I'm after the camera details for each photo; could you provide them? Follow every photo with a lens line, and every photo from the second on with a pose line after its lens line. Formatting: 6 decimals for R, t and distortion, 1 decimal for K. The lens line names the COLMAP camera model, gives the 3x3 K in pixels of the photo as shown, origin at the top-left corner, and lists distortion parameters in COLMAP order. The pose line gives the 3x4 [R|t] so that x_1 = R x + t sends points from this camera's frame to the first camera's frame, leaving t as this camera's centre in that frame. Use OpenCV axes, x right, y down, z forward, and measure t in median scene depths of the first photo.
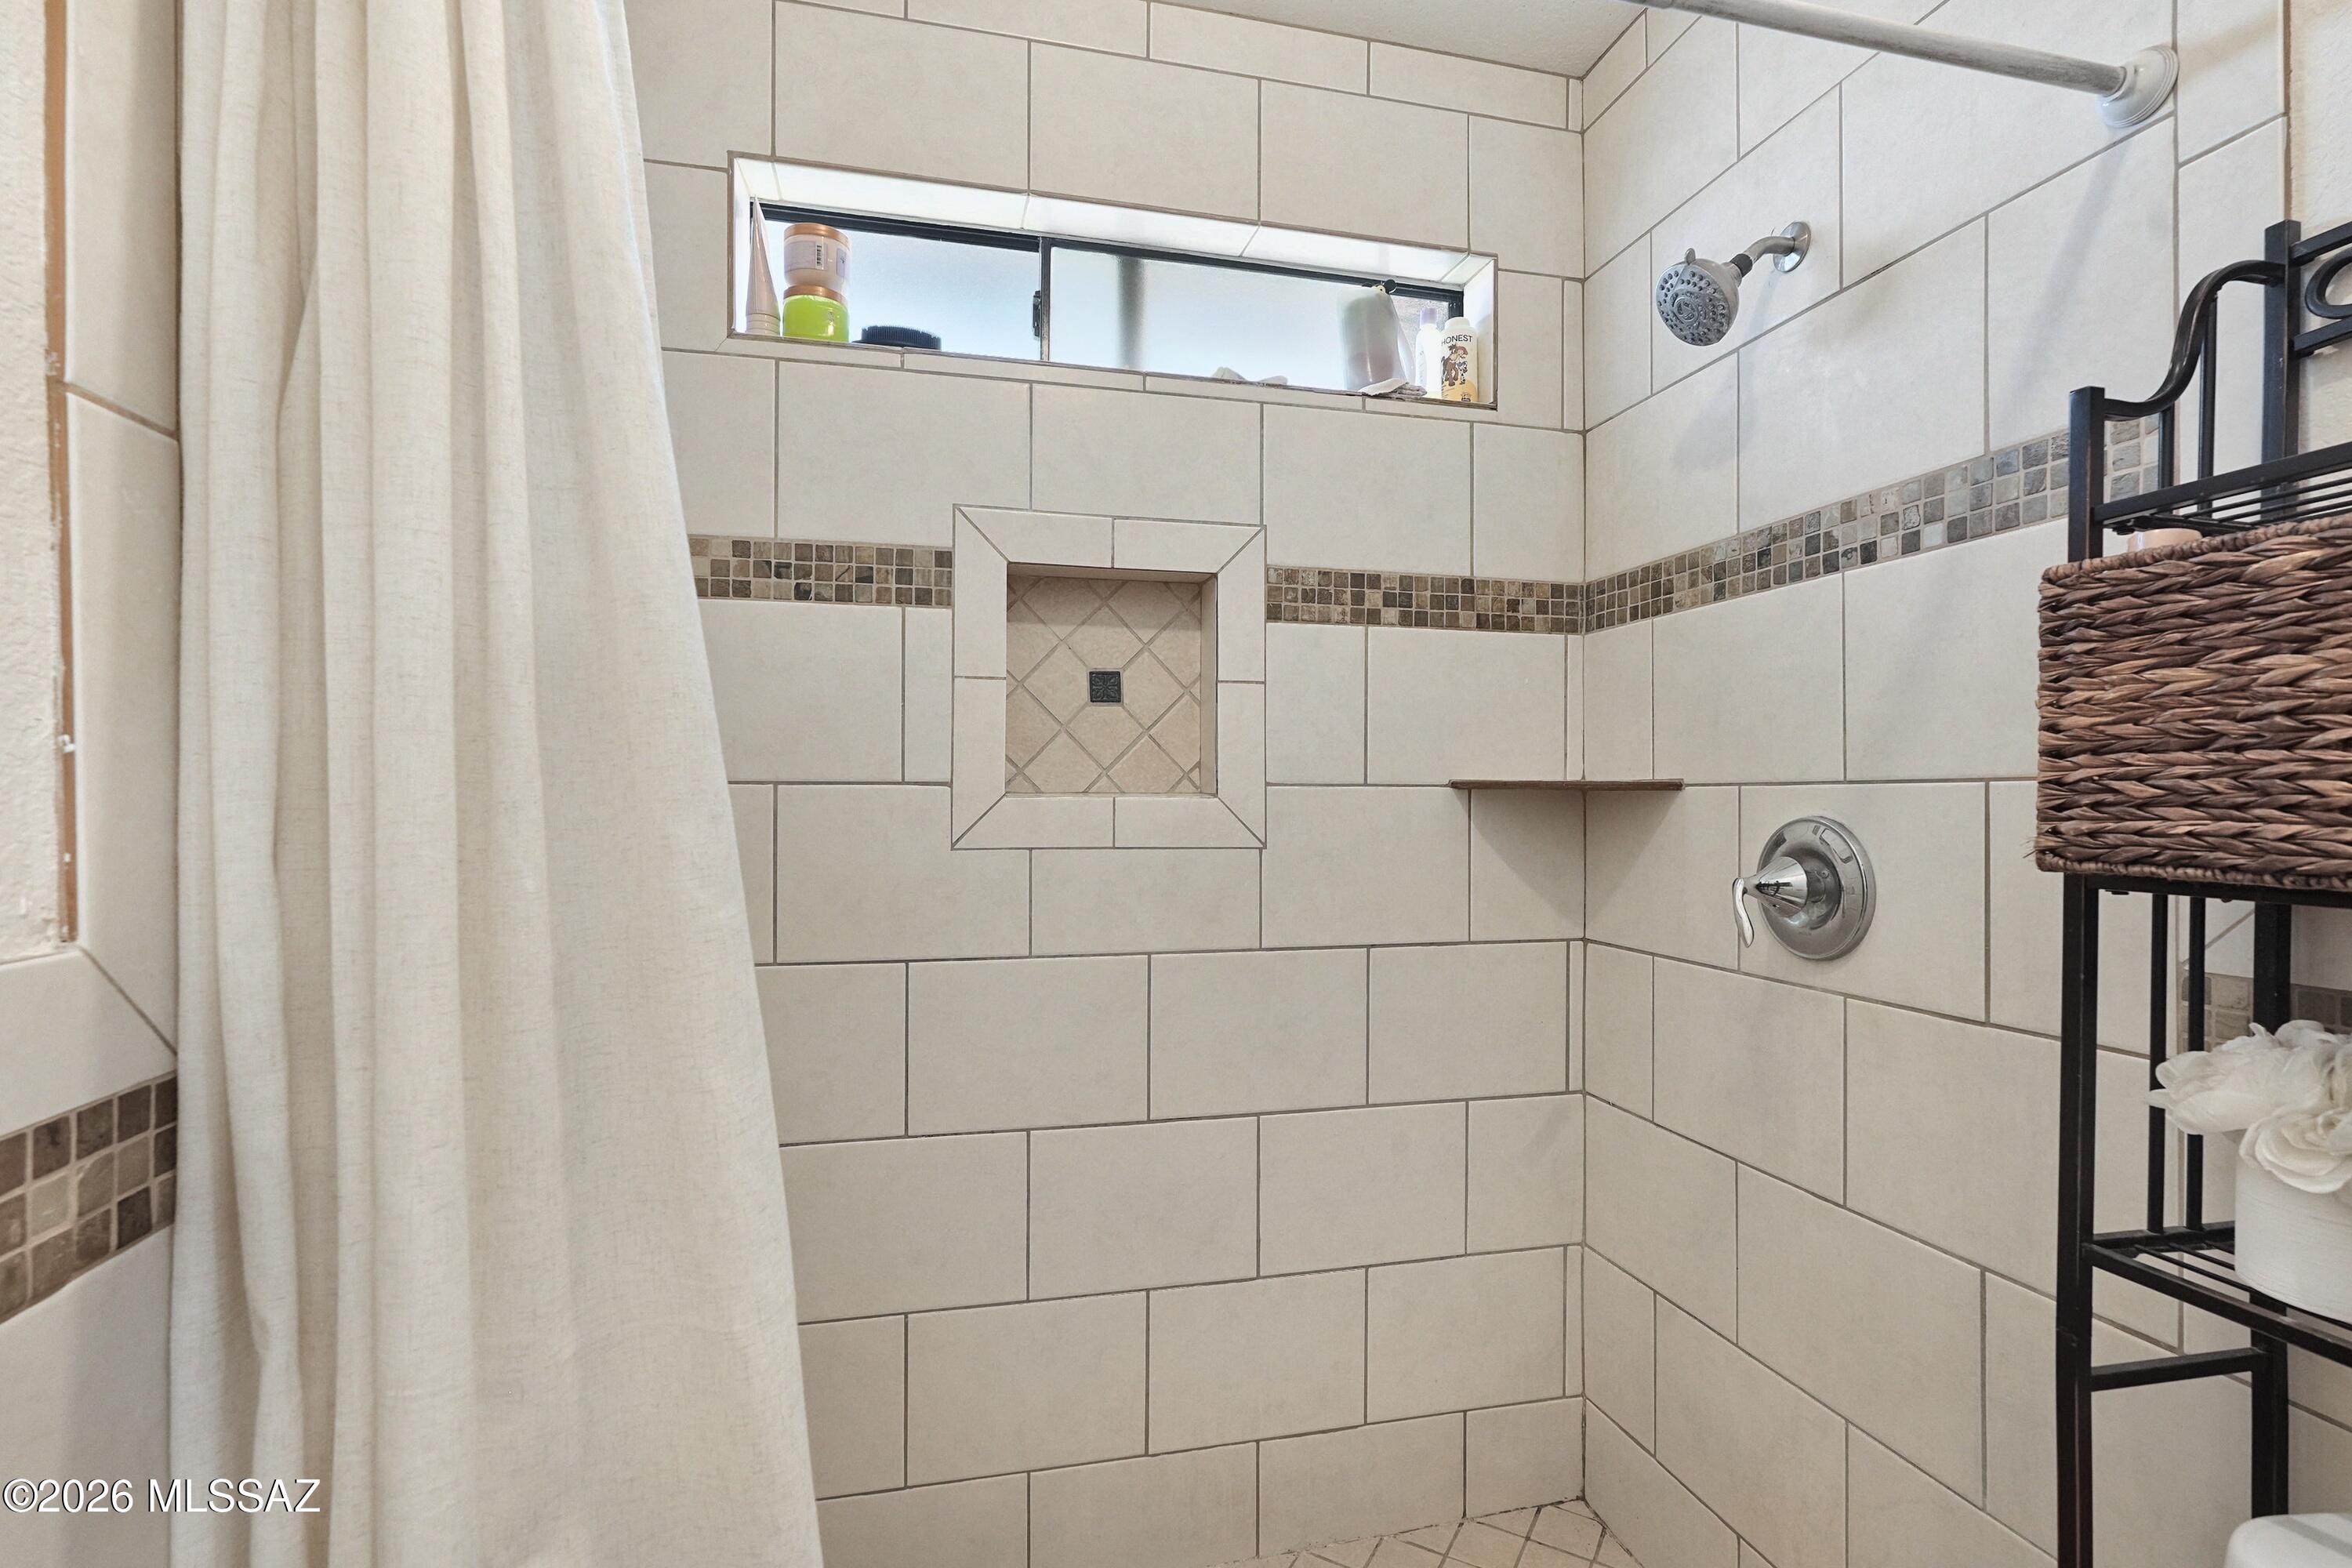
lens RADIAL K [[1043.9, 0, 1167.7], [0, 1043.9, 808.6], [0, 0, 1]] dist [0.002129, 0.000643]
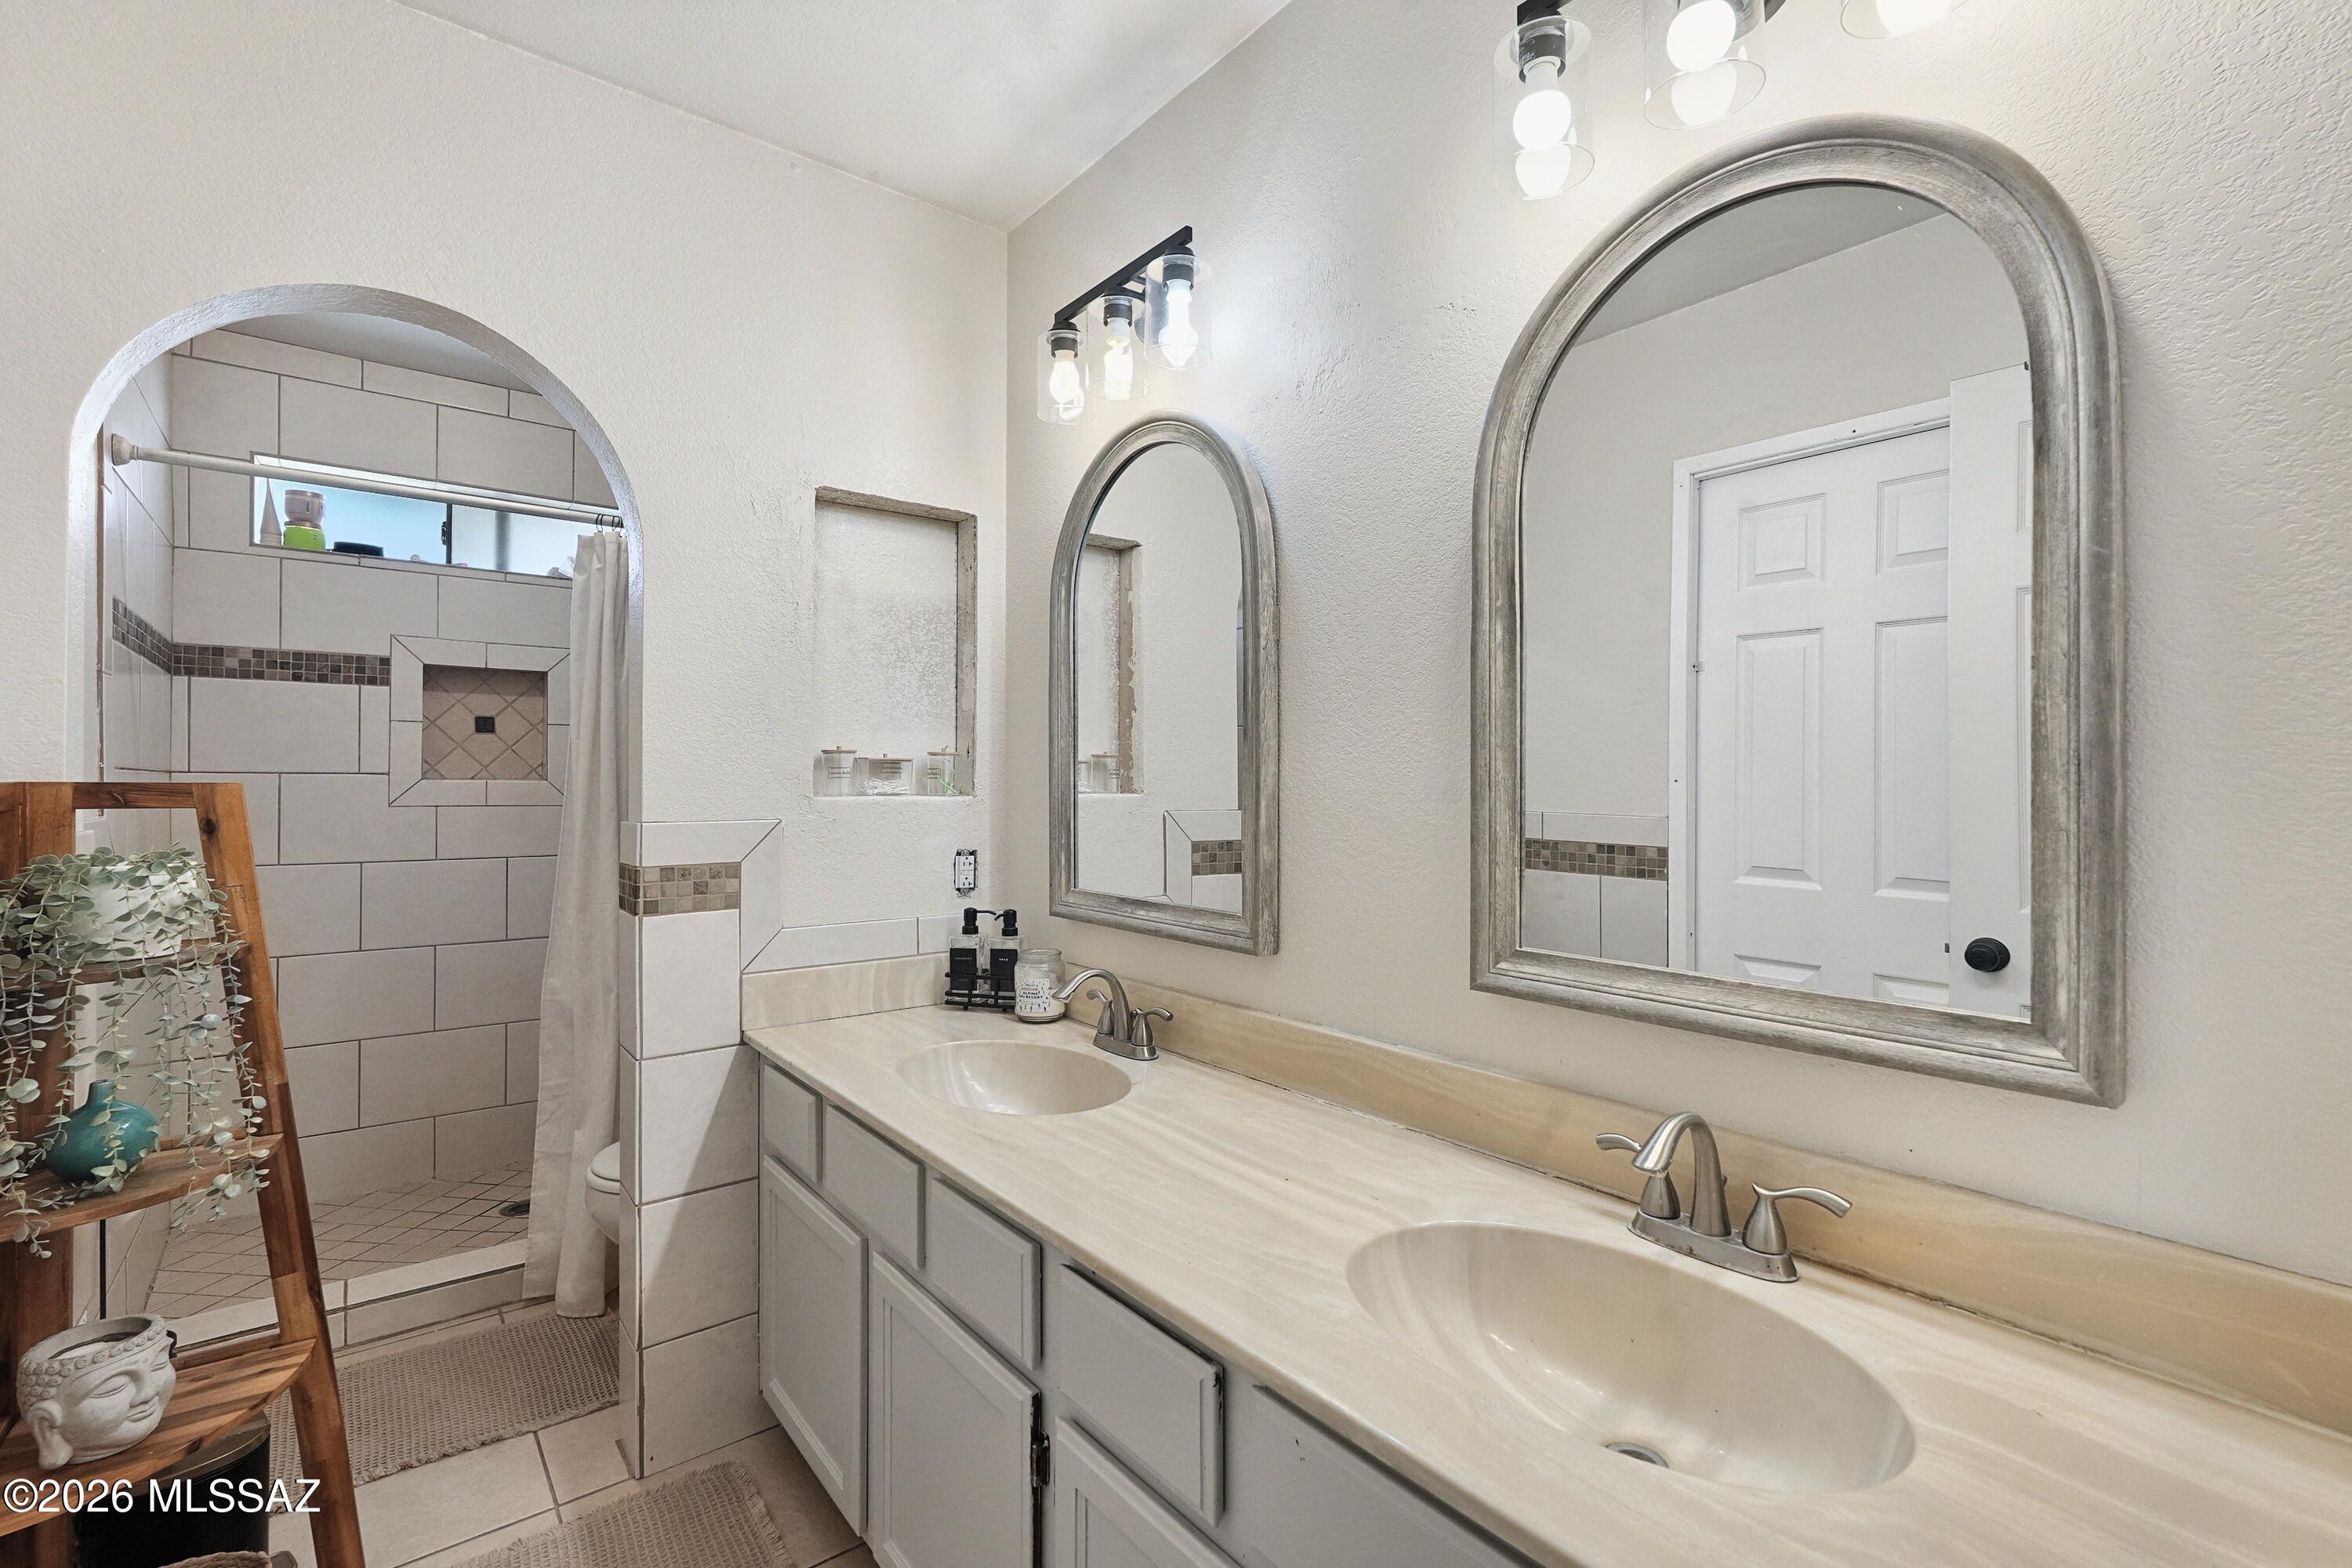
lens RADIAL K [[1043.9, 0, 1190.6], [0, 1043.9, 788.6], [0, 0, 1]] dist [0.002129, 0.000643]
pose [[0.898612, 0.004323, 0.438724, 0.299472], [-0.003418, 0.999990, -0.002853, 0.005956], [-0.438732, 0.001065, 0.898618, -1.498392]]
